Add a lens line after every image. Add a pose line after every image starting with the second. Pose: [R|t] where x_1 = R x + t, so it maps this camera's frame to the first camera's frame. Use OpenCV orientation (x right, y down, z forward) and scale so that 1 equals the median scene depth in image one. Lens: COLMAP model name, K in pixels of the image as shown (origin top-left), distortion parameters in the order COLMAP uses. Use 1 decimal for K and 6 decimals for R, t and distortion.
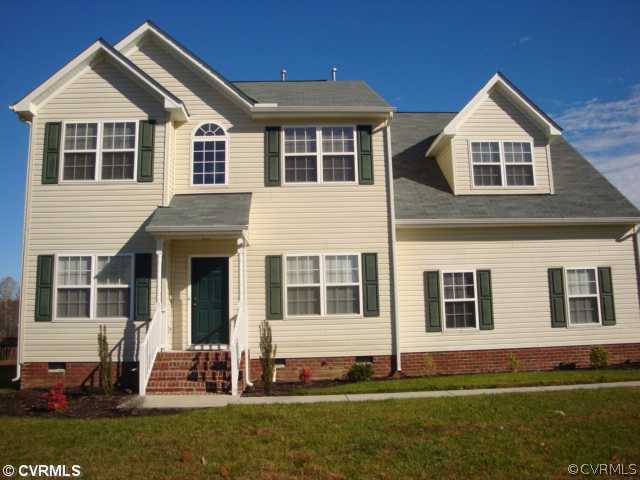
lens RADIAL K [[566.0, 0, 318.5], [0, 566.0, 225.3], [0, 0, 1]] dist [-0.164221, 0.134327]
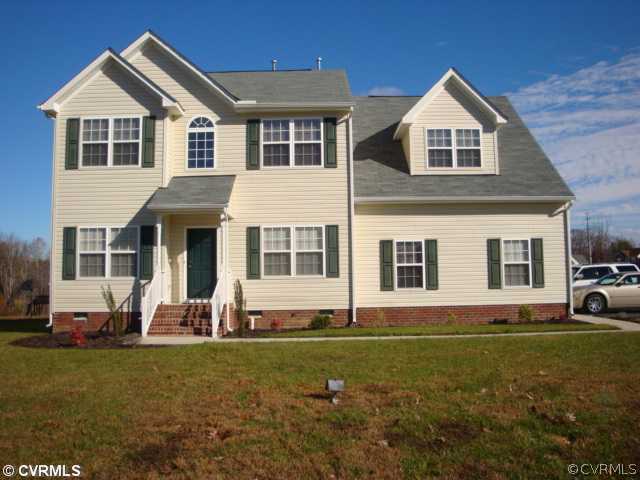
lens RADIAL K [[566.0, 0, 318.5], [0, 566.0, 225.3], [0, 0, 1]] dist [-0.164221, 0.134327]
pose [[0.999045, 0.004284, -0.043480, 0.114298], [-0.001234, 0.997550, 0.069948, -0.035470], [0.043673, -0.069827, 0.996603, -0.209021]]
